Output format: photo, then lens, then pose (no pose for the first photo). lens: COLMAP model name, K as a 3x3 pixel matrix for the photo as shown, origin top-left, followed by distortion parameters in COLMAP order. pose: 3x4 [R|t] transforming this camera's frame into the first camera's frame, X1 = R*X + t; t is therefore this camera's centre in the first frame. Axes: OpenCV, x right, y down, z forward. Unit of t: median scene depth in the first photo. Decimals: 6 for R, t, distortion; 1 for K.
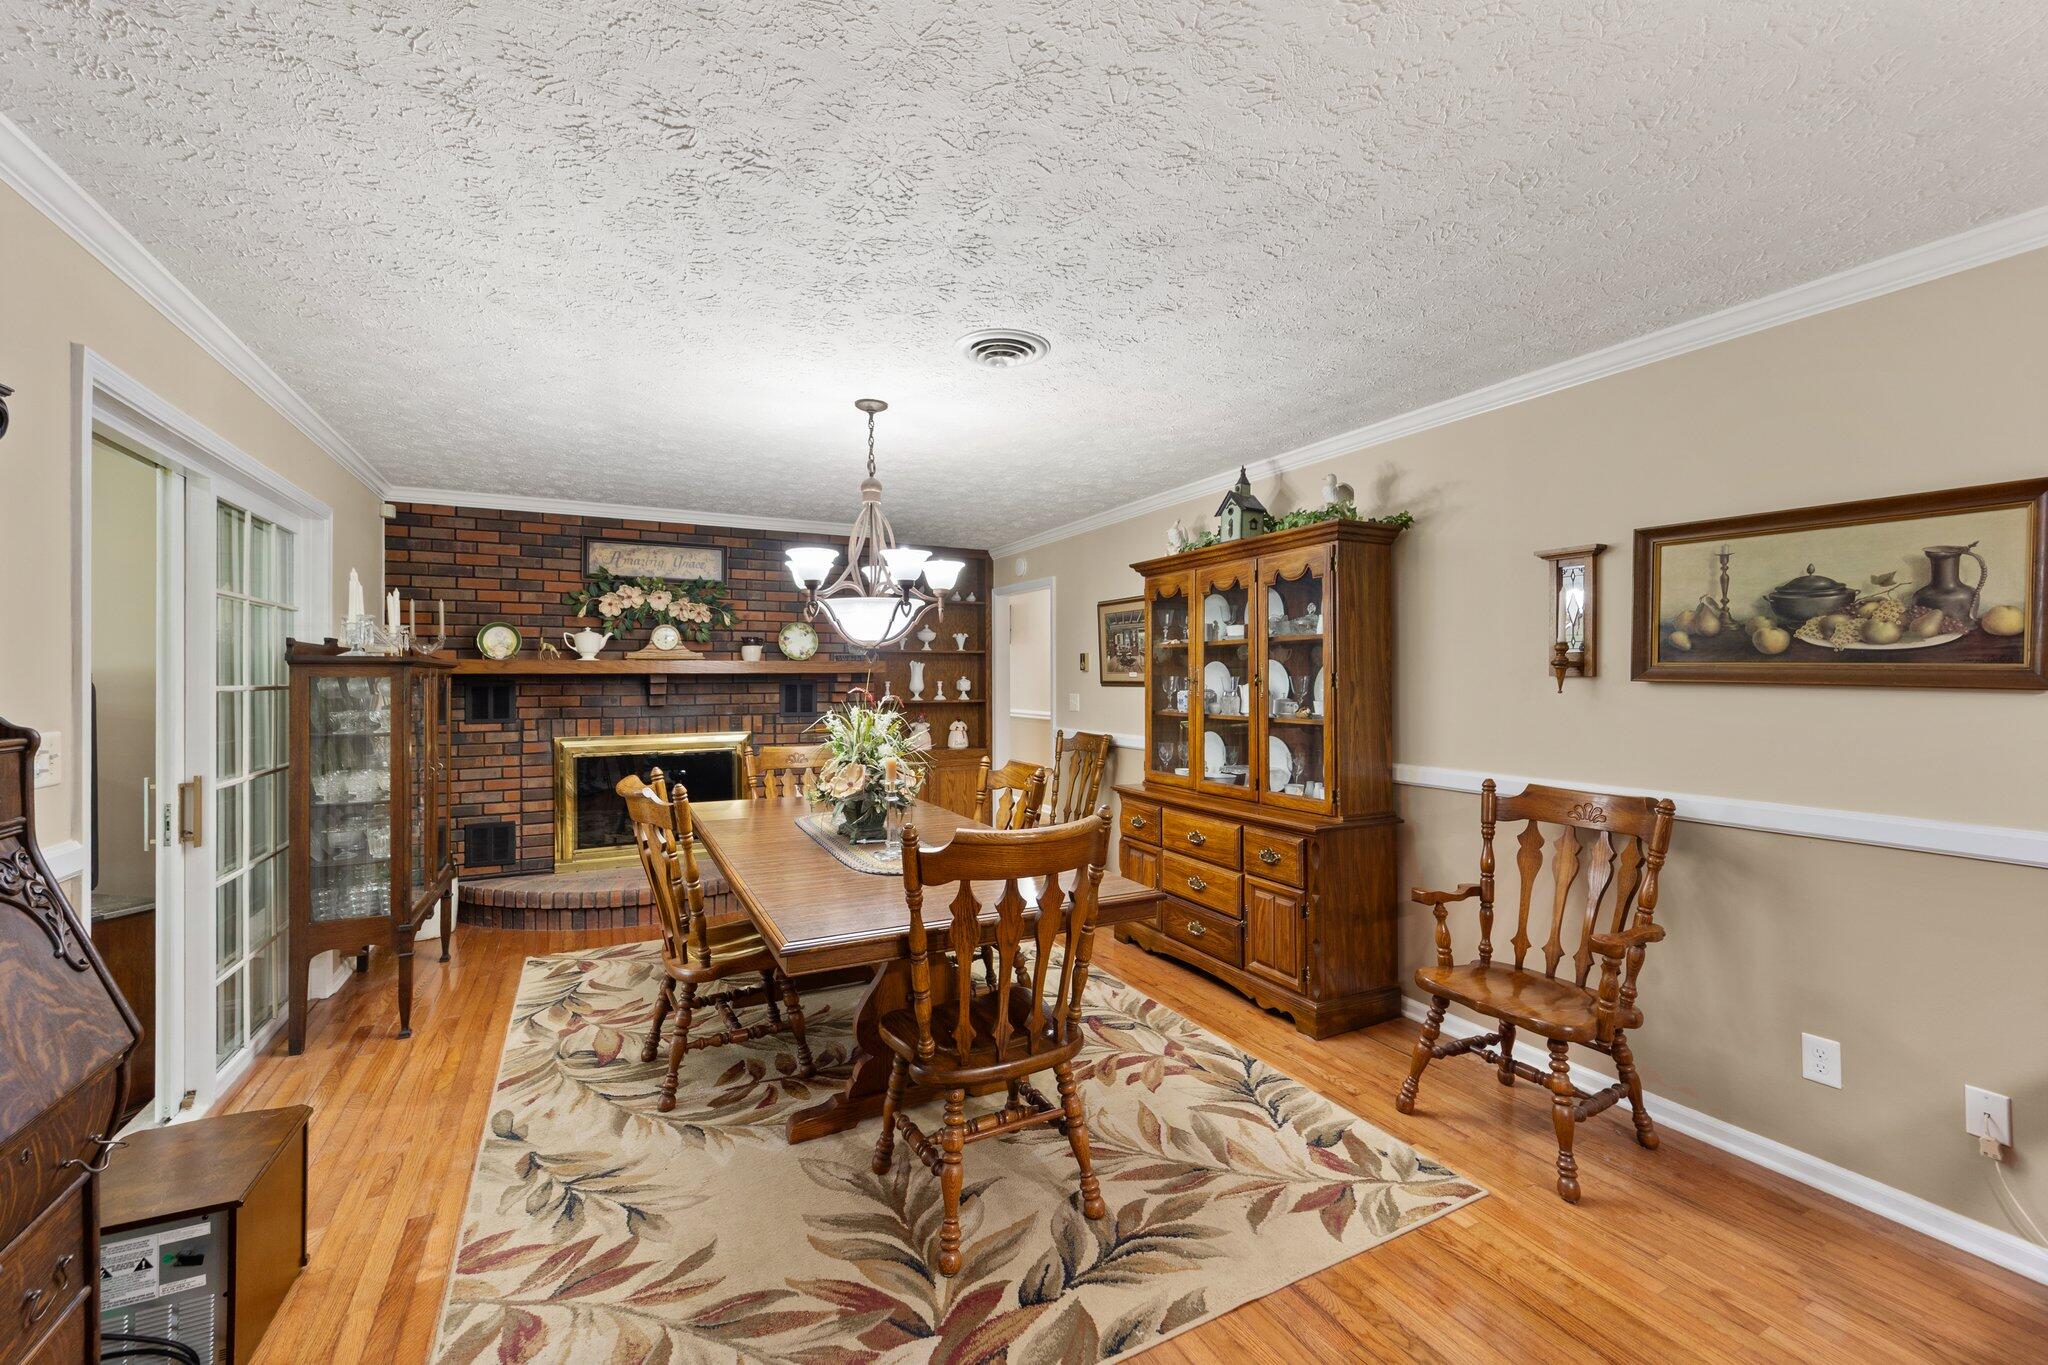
lens RADIAL K [[830.3, 0, 1020.0], [0, 830.3, 674.2], [0, 0, 1]] dist [0.004712, -0.002485]
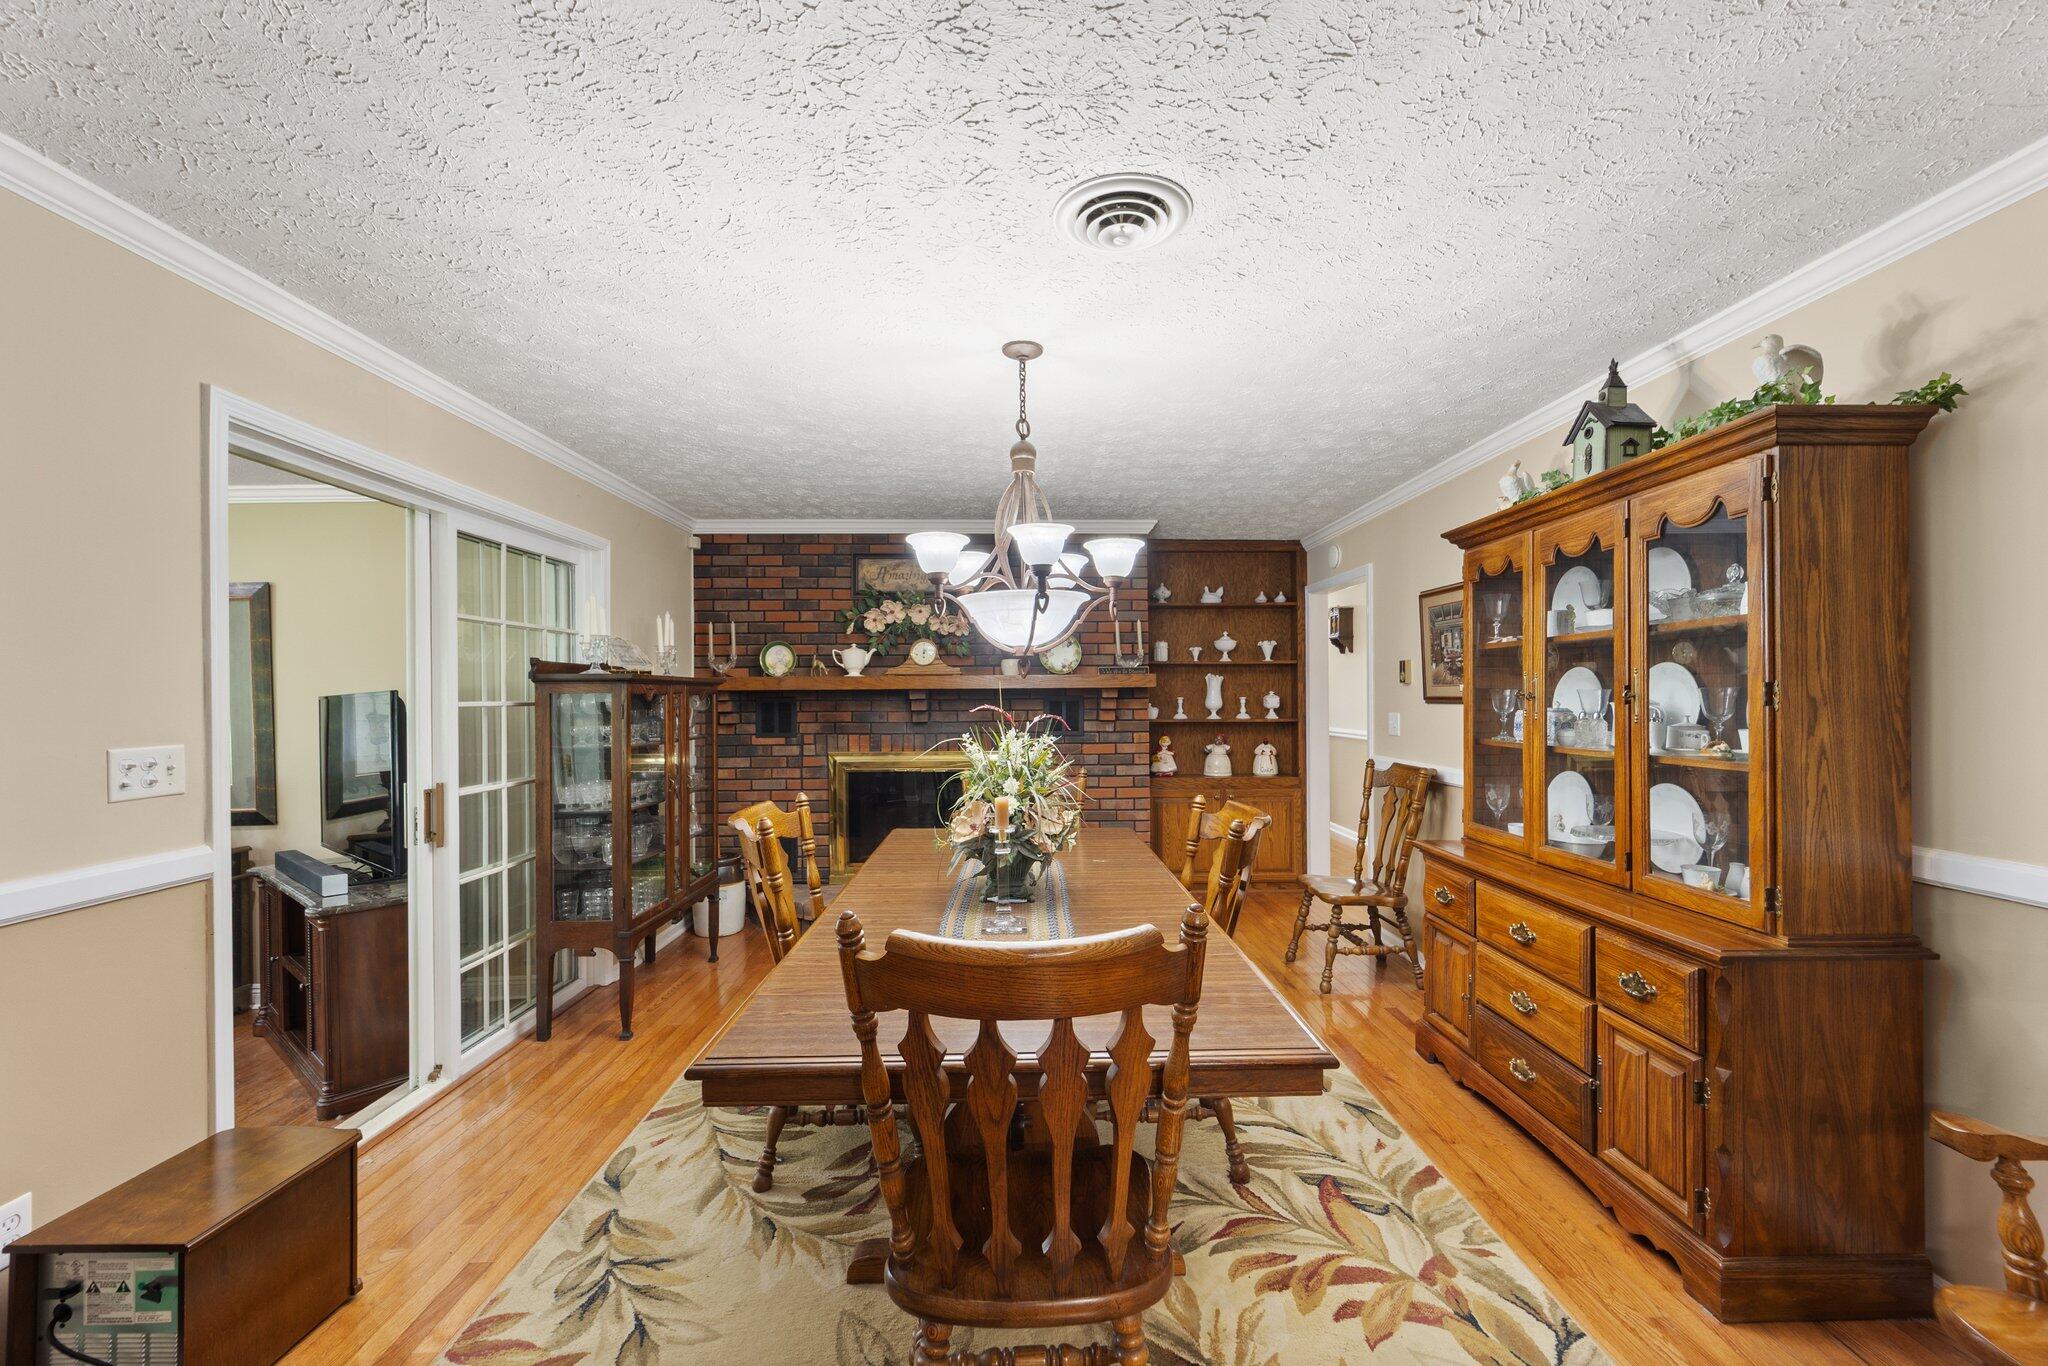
lens RADIAL K [[830.3, 0, 1040.1], [0, 830.3, 697.2], [0, 0, 1]] dist [0.004712, -0.002485]
pose [[0.904700, -0.001069, -0.426048, 0.164728], [0.004826, 0.999958, 0.007738, 0.002461], [0.426022, -0.009056, 0.904667, 0.266672]]
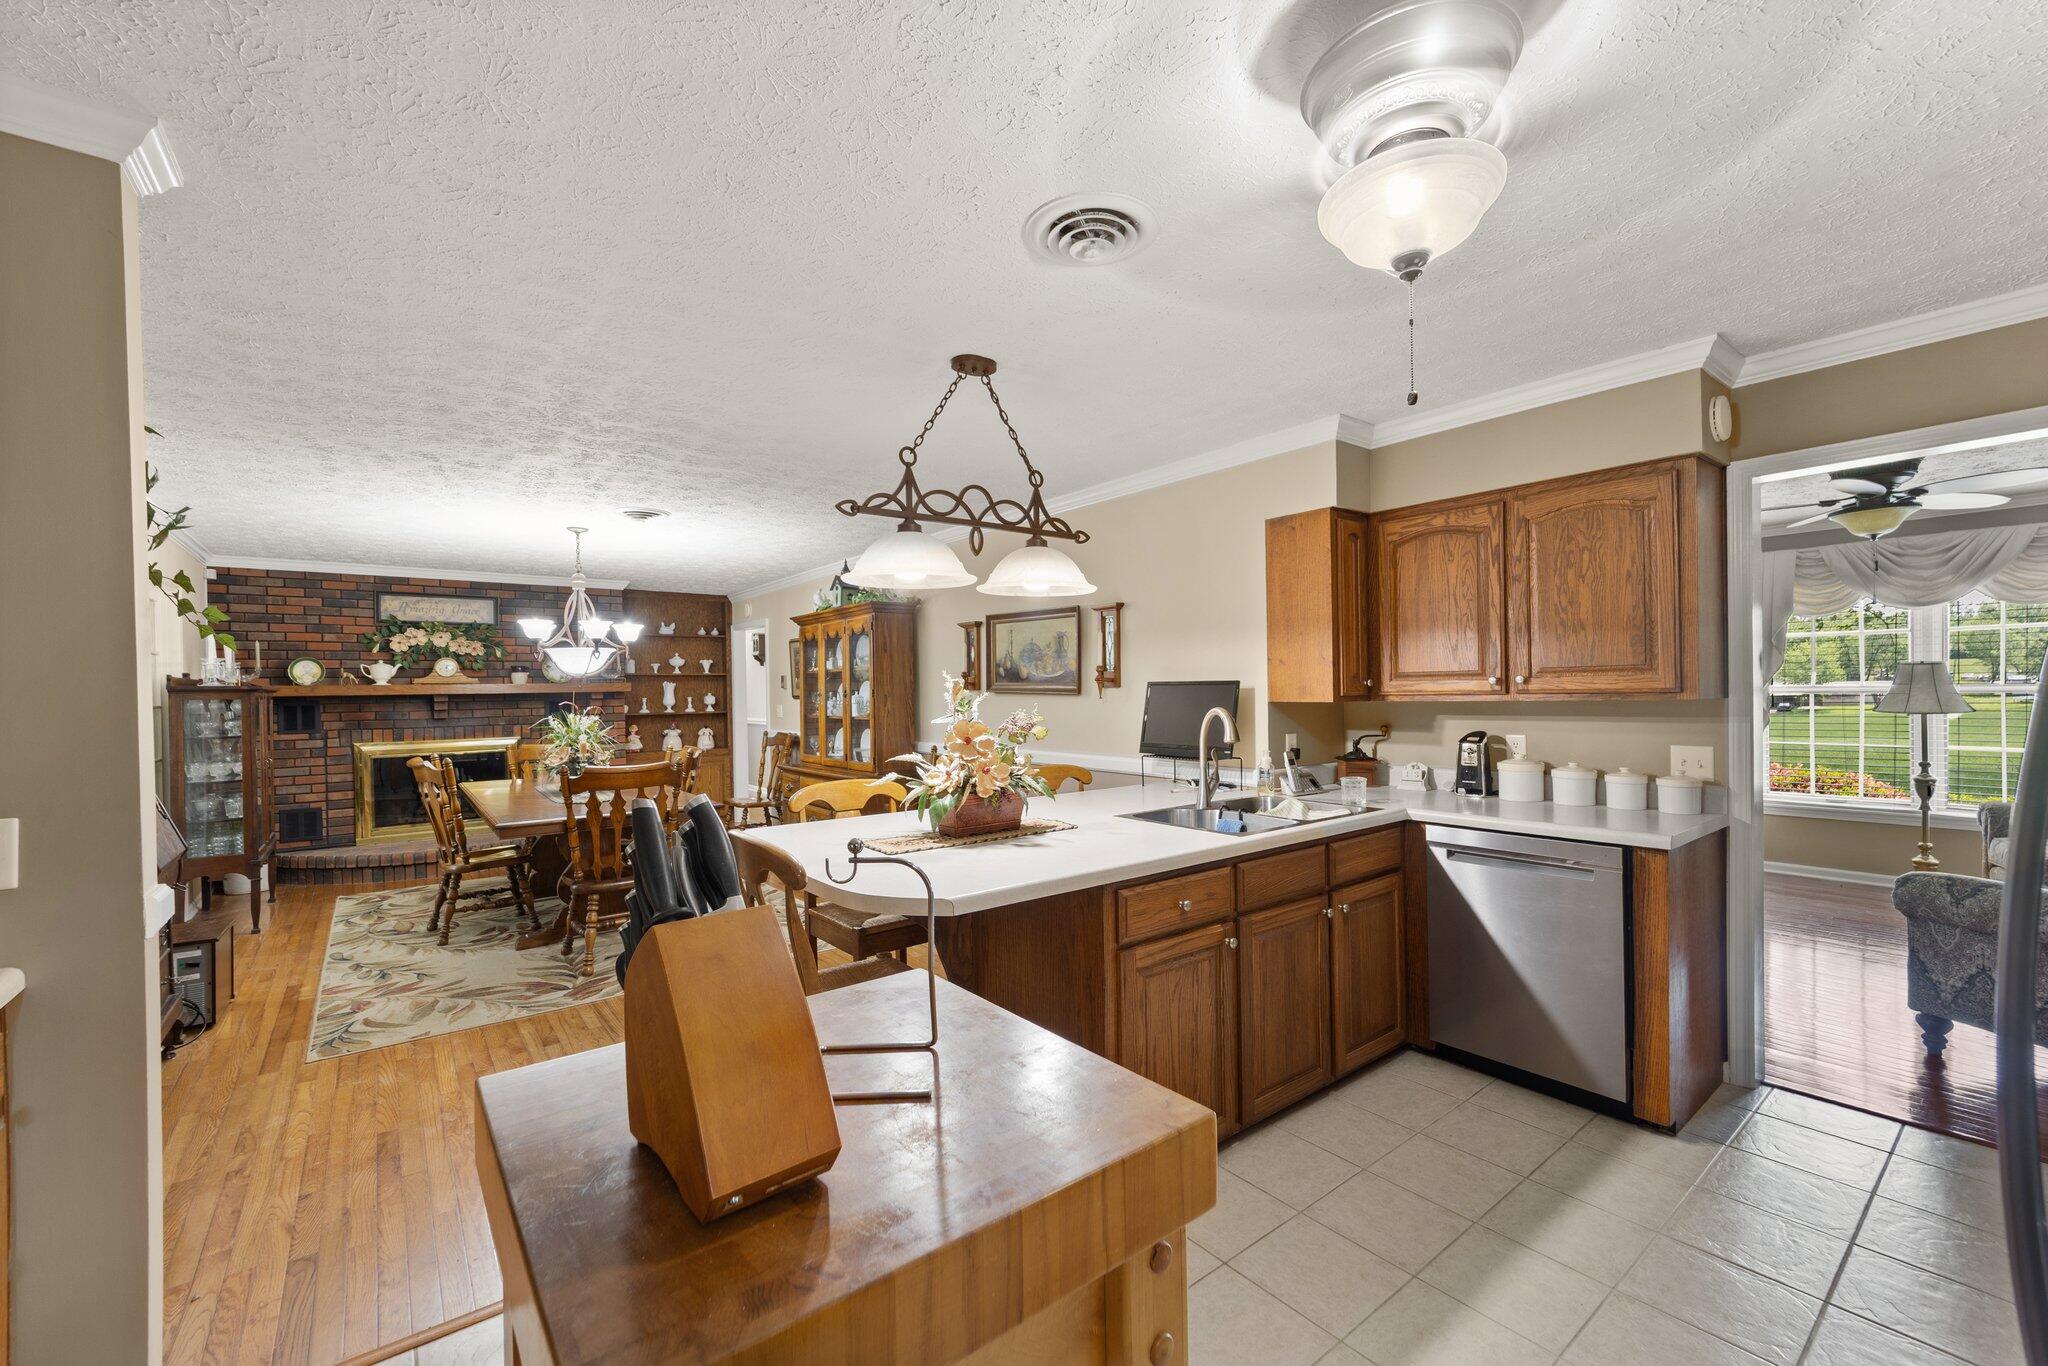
lens RADIAL K [[830.3, 0, 1027.5], [0, 830.3, 694.9], [0, 0, 1]] dist [0.004712, -0.002485]
pose [[0.982051, -0.013013, 0.188168, 0.357540], [0.011336, 0.999886, 0.009986, -0.003606], [-0.188276, -0.007674, 0.982086, -0.733217]]
